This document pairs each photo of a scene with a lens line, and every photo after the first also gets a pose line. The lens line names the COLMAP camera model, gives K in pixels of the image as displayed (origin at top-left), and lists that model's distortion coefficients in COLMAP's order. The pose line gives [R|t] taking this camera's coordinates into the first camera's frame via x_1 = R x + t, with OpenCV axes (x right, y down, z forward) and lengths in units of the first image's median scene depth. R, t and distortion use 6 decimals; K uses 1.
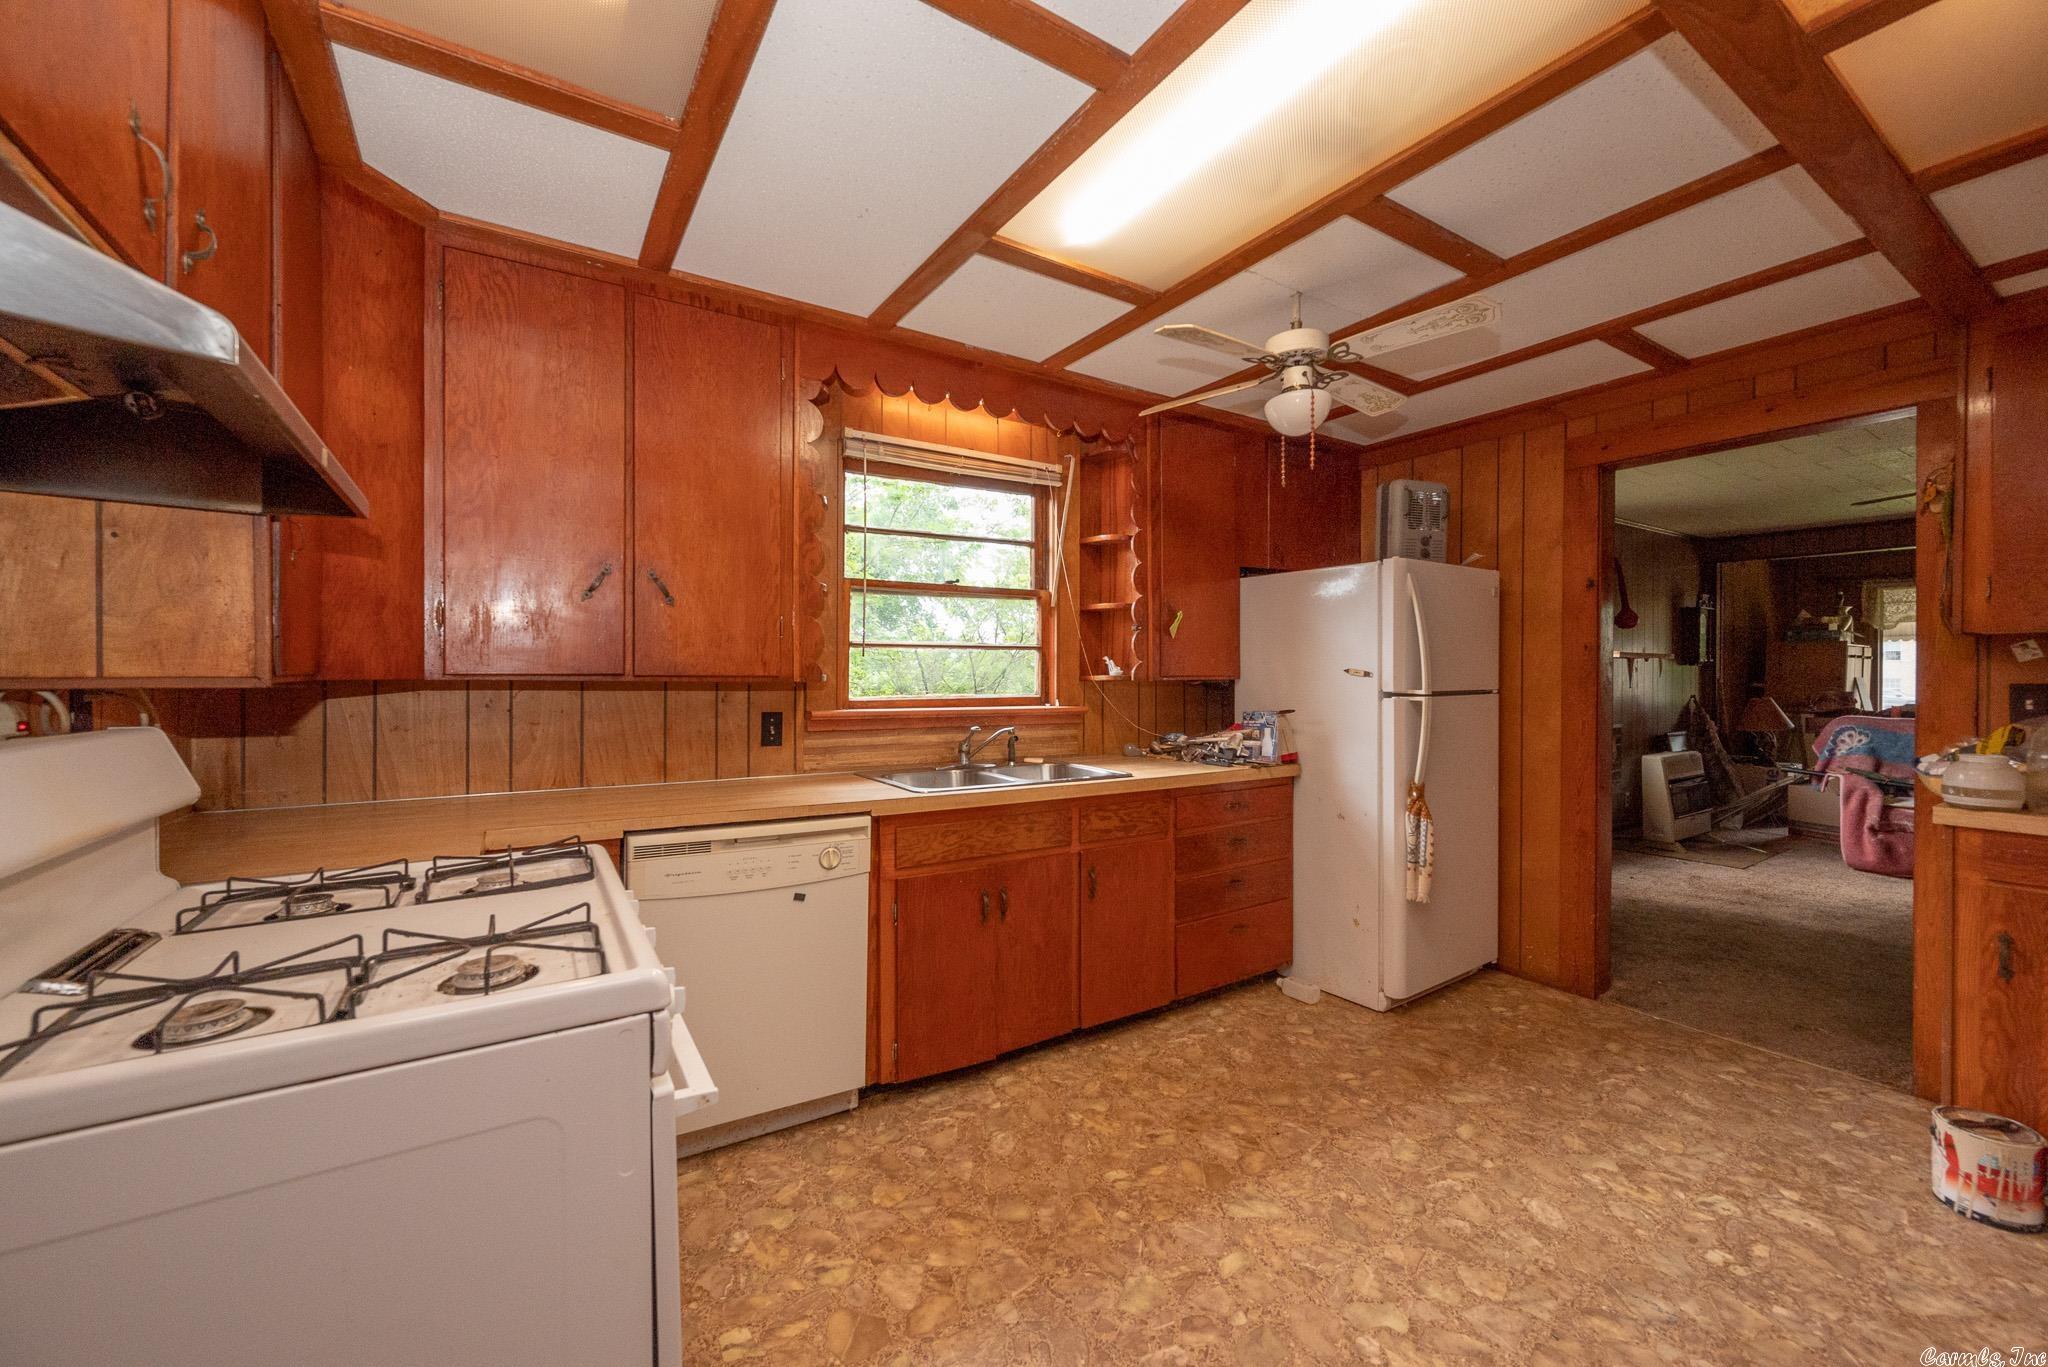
lens RADIAL K [[817.3, 0, 1021.4], [0, 817.3, 673.8], [0, 0, 1]] dist [-0.000183, -0.000111]
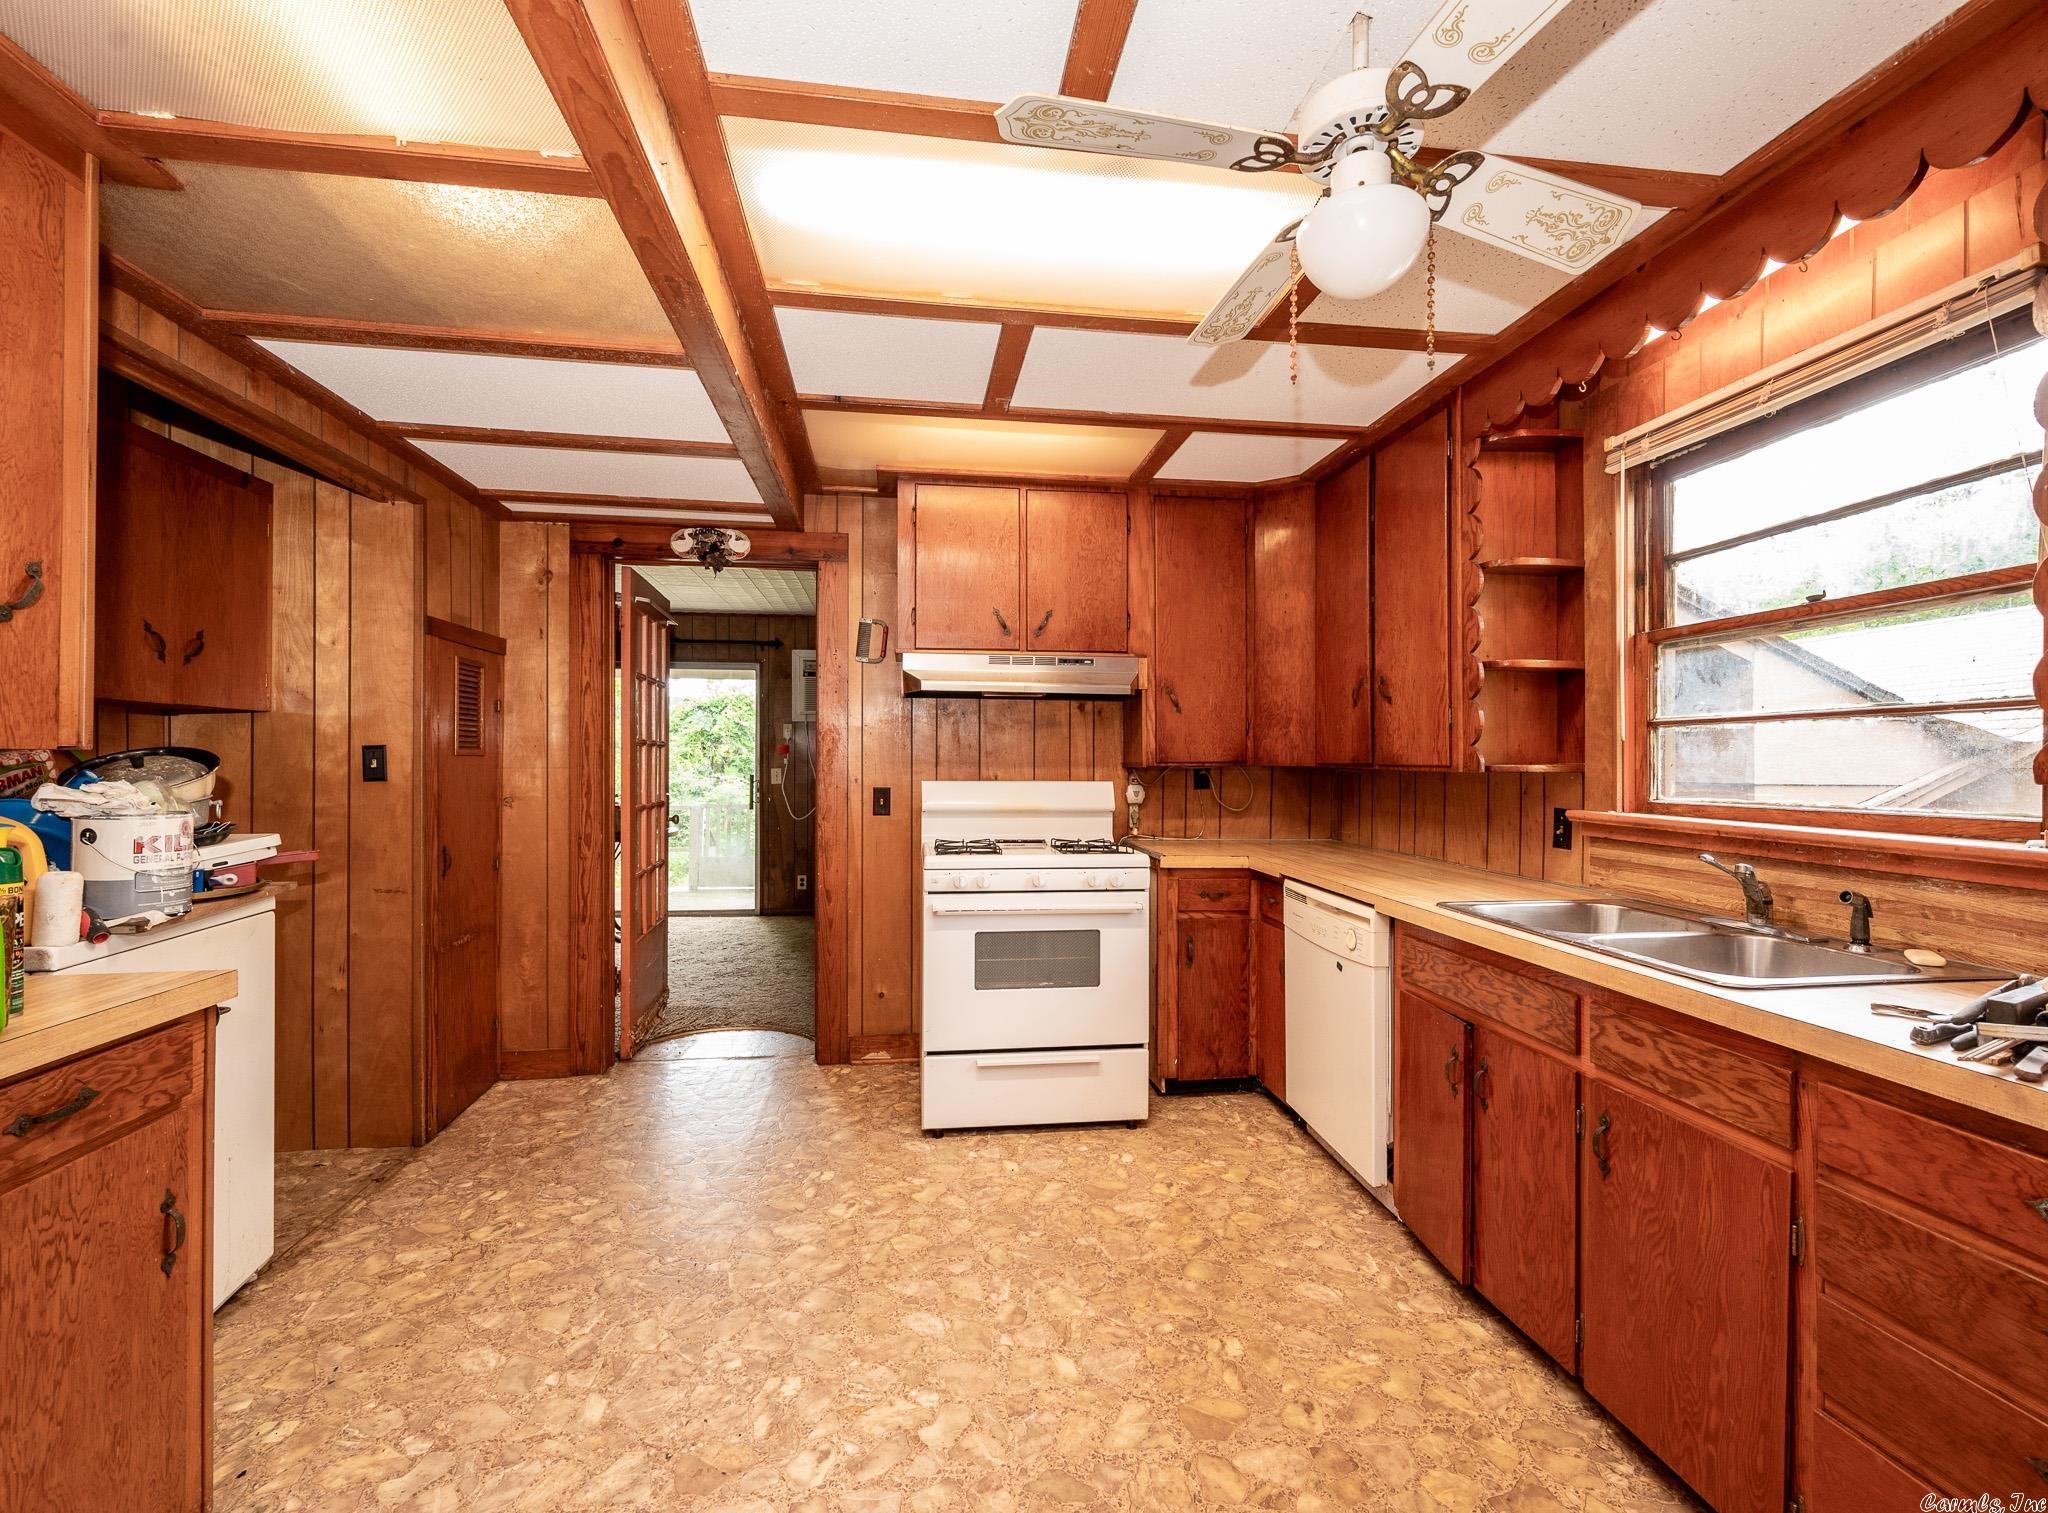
lens RADIAL K [[916.2, 0, 1024.0], [0, 916.2, 756.5], [0, 0, 1]] dist [-0.000333, -0.000001]
pose [[-0.432946, -0.008197, -0.901383, 0.930327], [-0.004759, 0.999966, -0.006808, 0.001403], [0.901408, 0.001342, -0.432970, 1.046280]]
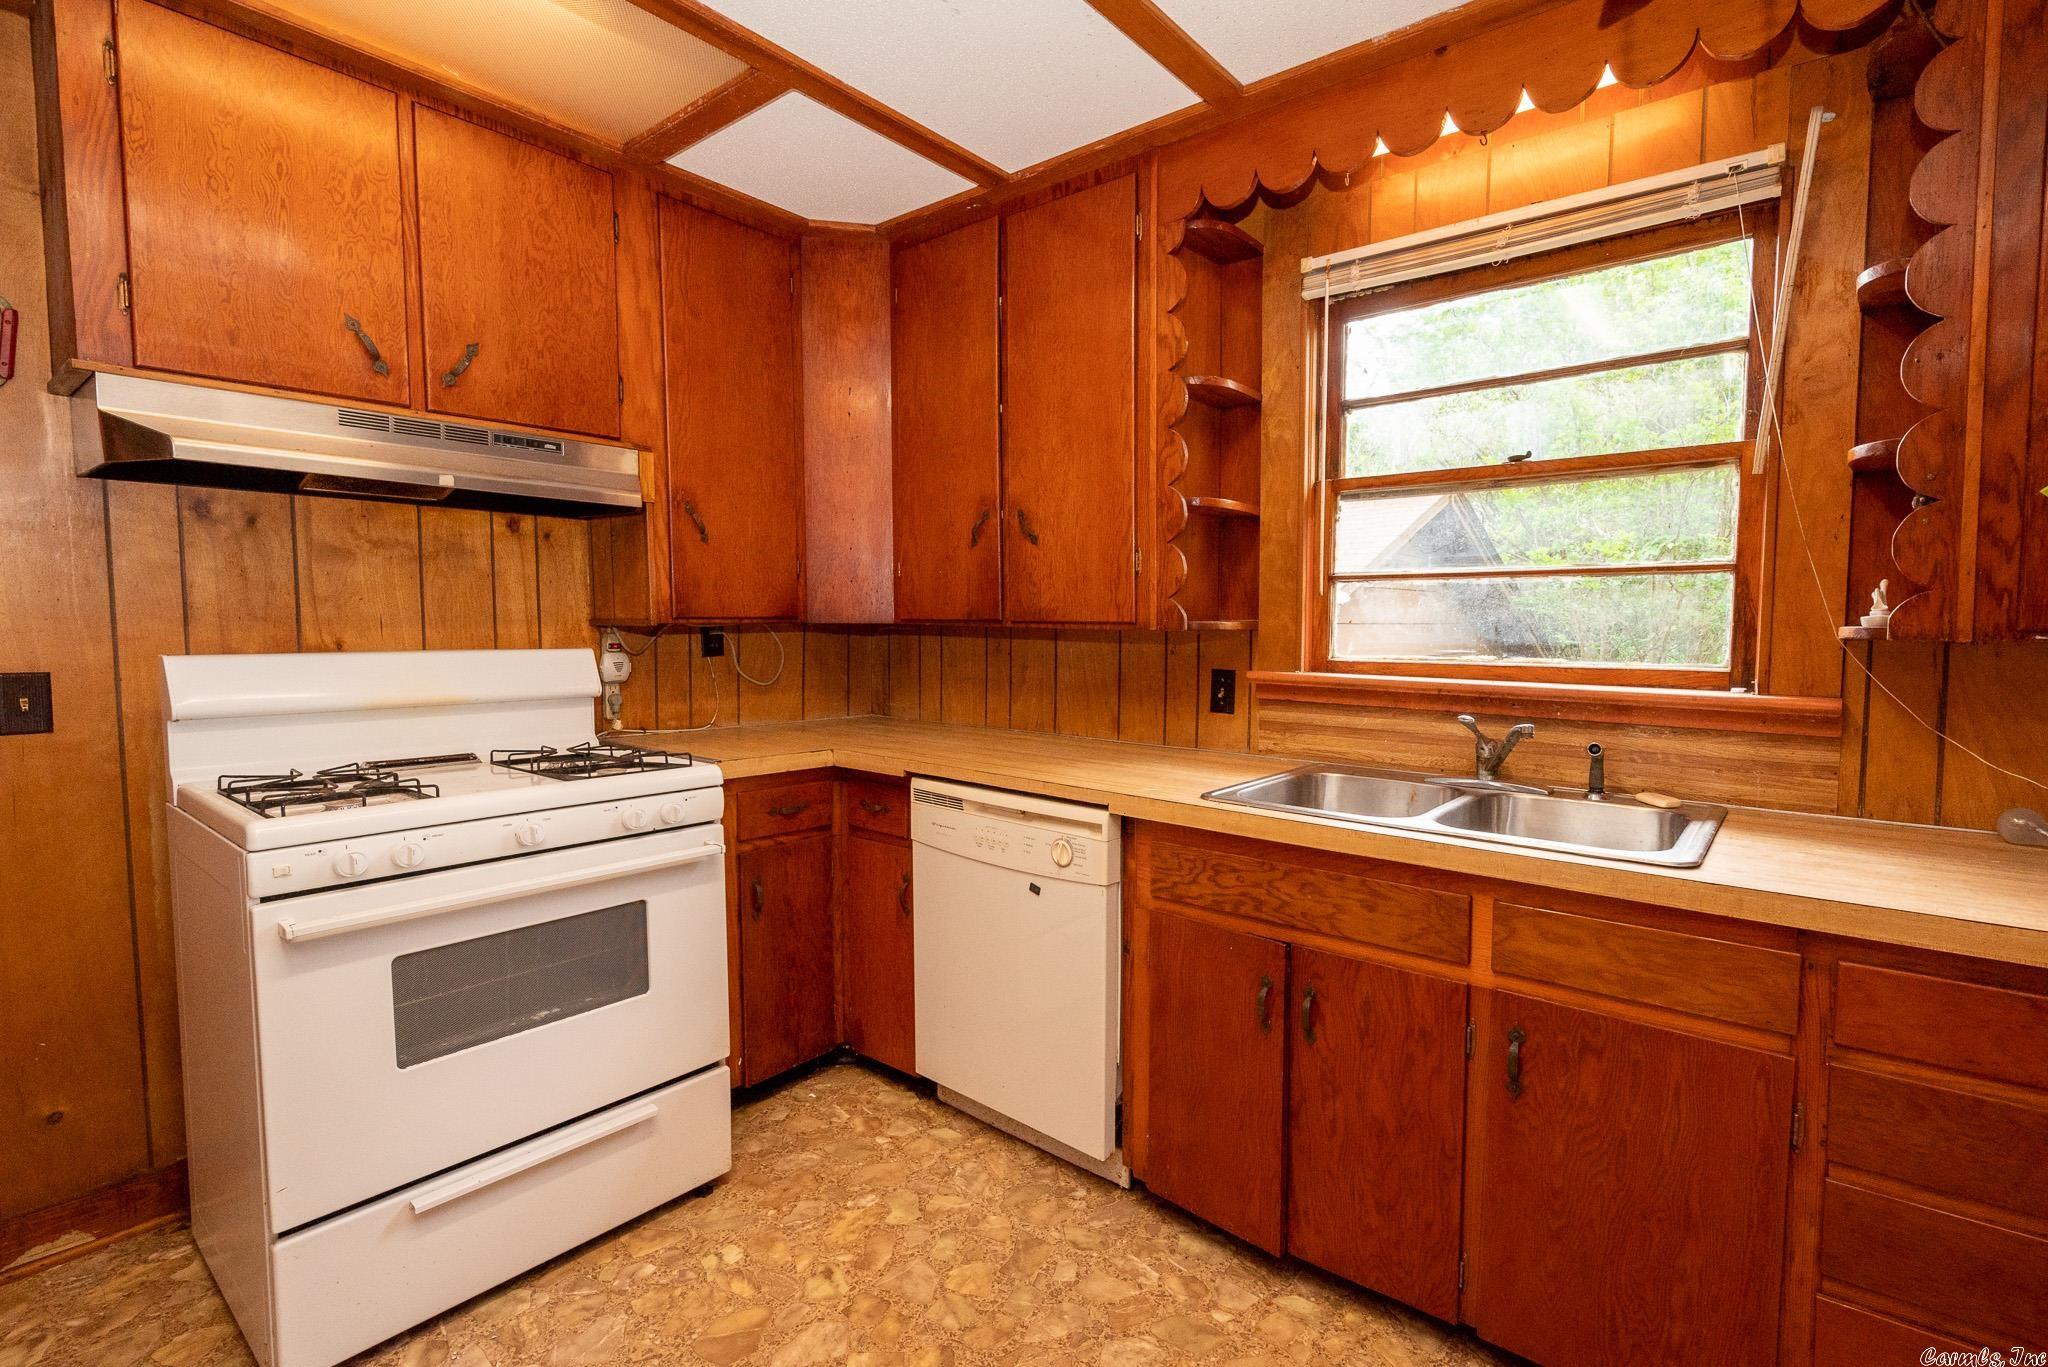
lens RADIAL K [[941.3, 0, 1105.2], [0, 941.3, 679.6], [0, 0, 1]] dist [-0.000814, -0.000073]
pose [[0.339821, 0.058924, -0.938642, 0.578747], [-0.004788, 0.998131, 0.060925, 0.002336], [0.940478, -0.016209, 0.339468, 0.678796]]
